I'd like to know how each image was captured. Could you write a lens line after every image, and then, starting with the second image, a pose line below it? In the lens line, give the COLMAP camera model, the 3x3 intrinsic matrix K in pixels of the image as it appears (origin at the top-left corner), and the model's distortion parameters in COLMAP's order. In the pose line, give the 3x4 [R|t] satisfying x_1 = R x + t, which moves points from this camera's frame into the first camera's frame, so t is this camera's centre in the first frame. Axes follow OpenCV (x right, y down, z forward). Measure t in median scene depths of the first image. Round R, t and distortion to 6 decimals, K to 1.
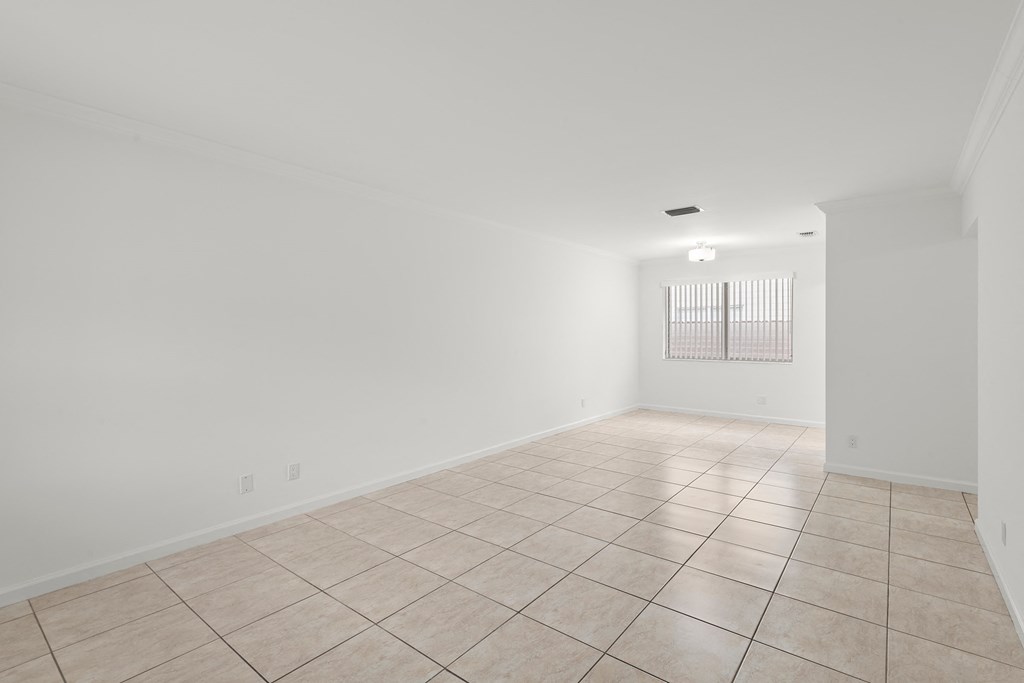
lens RADIAL K [[454.6, 0, 540.7], [0, 454.6, 353.7], [0, 0, 1]] dist [0.012006, -0.004167]
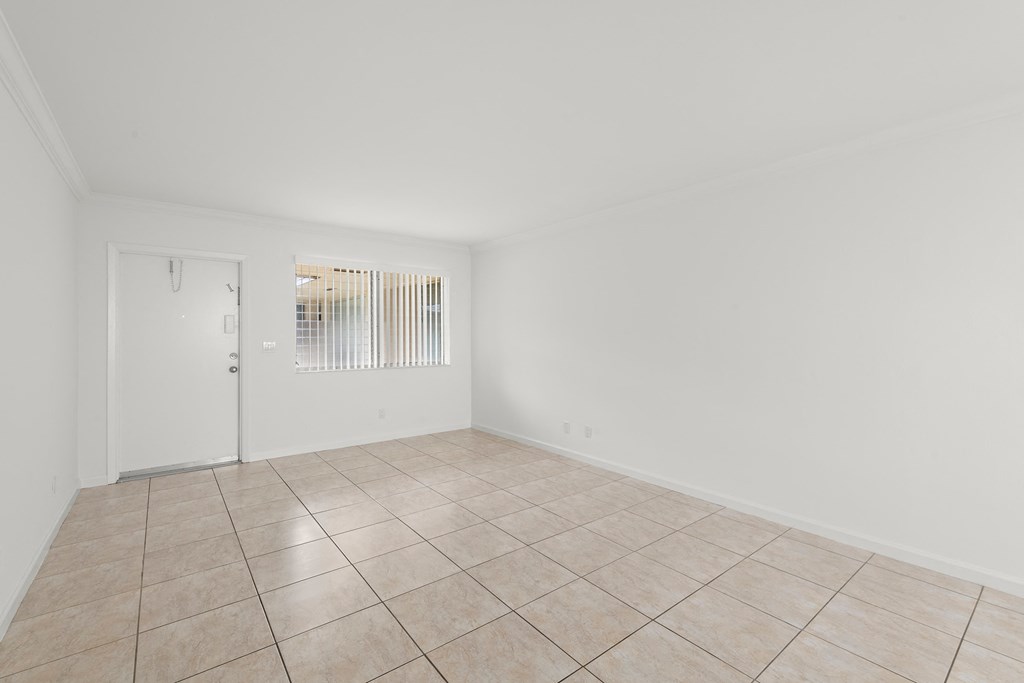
lens RADIAL K [[454.6, 0, 537.1], [0, 454.6, 313.6], [0, 0, 1]] dist [0.012006, -0.004167]
pose [[-0.222984, -0.037916, -0.974084, 0.861978], [-0.048650, 0.998431, -0.027727, -0.057167], [0.973607, 0.041206, -0.224479, 1.128605]]
